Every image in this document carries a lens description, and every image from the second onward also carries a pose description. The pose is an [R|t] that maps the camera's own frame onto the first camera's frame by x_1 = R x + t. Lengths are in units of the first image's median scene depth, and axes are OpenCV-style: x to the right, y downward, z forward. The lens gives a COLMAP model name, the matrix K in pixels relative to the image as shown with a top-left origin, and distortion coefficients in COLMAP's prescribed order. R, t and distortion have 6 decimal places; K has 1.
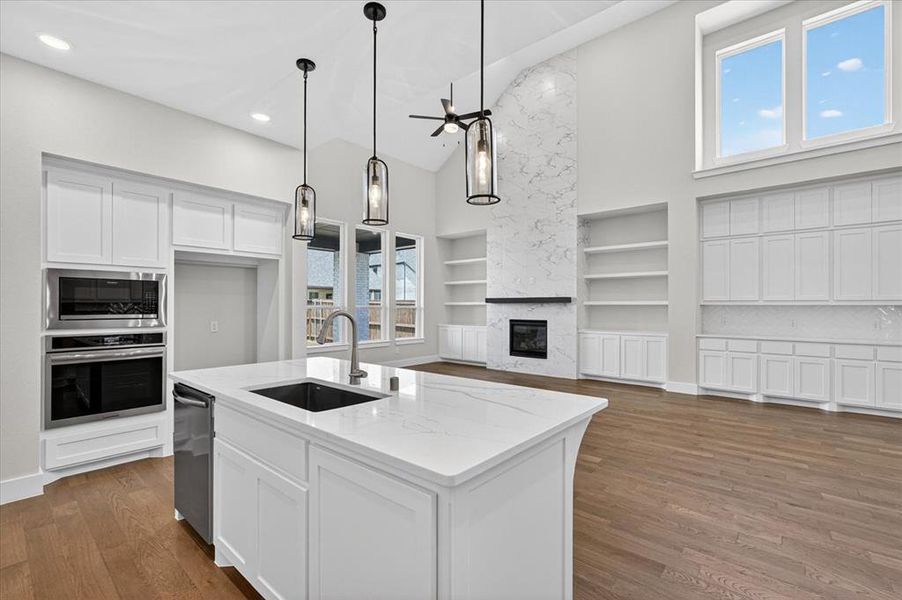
lens RADIAL K [[404.2, 0, 449.1], [0, 404.2, 306.4], [0, 0, 1]] dist [-0.004033, 0.001228]
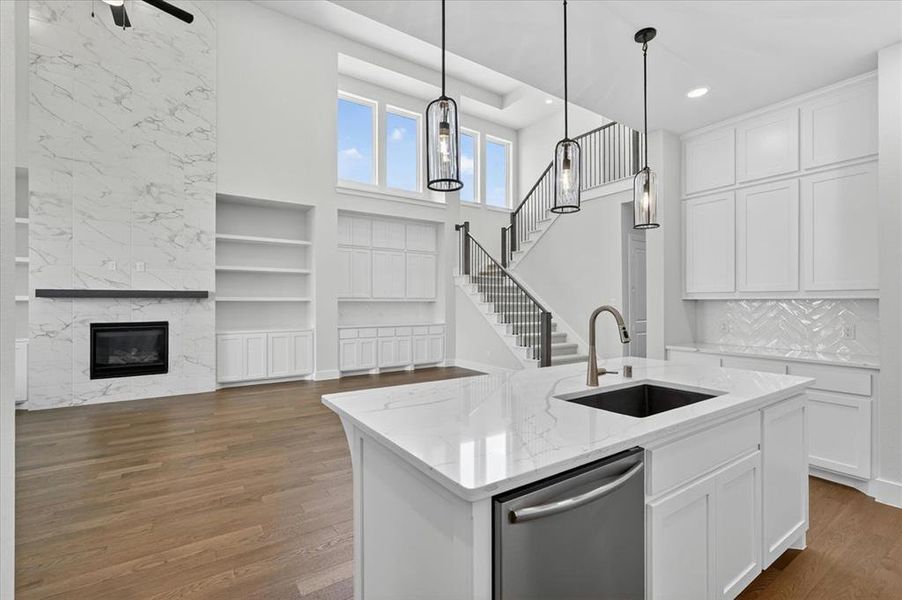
lens RADIAL K [[404.2, 0, 453.5], [0, 404.2, 301.7], [0, 0, 1]] dist [-0.004033, 0.001228]
pose [[0.270791, -0.000558, 0.962638, -0.419024], [0.002896, 0.999996, -0.000235, -0.000232], [-0.962634, 0.002851, 0.270791, 0.365816]]
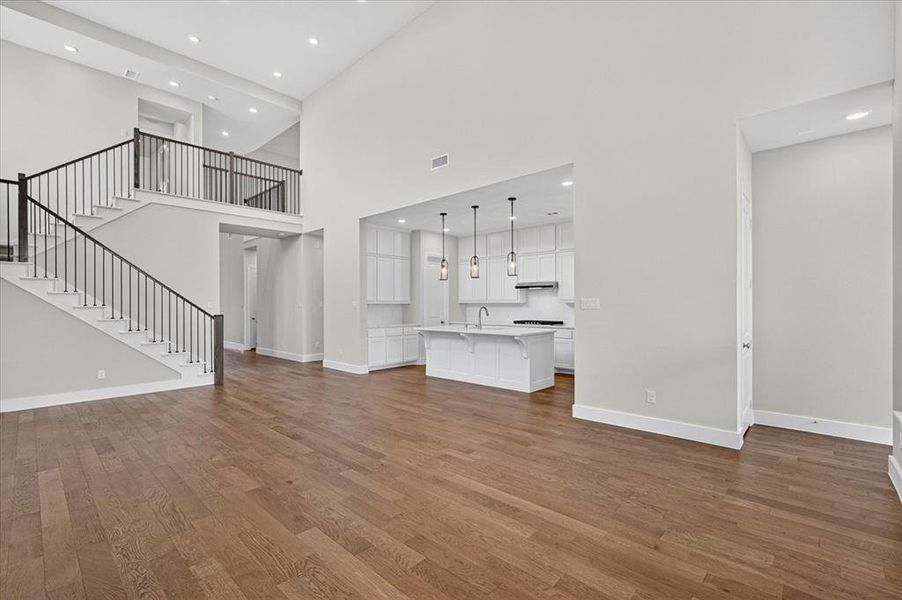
lens RADIAL K [[404.2, 0, 450.5], [0, 404.2, 297.1], [0, 0, 1]] dist [-0.004033, 0.001228]
pose [[-0.998982, 0.001057, 0.045092, -0.044367], [0.000339, 0.999873, -0.015940, -0.003593], [-0.045103, -0.015908, -0.998856, 1.498856]]
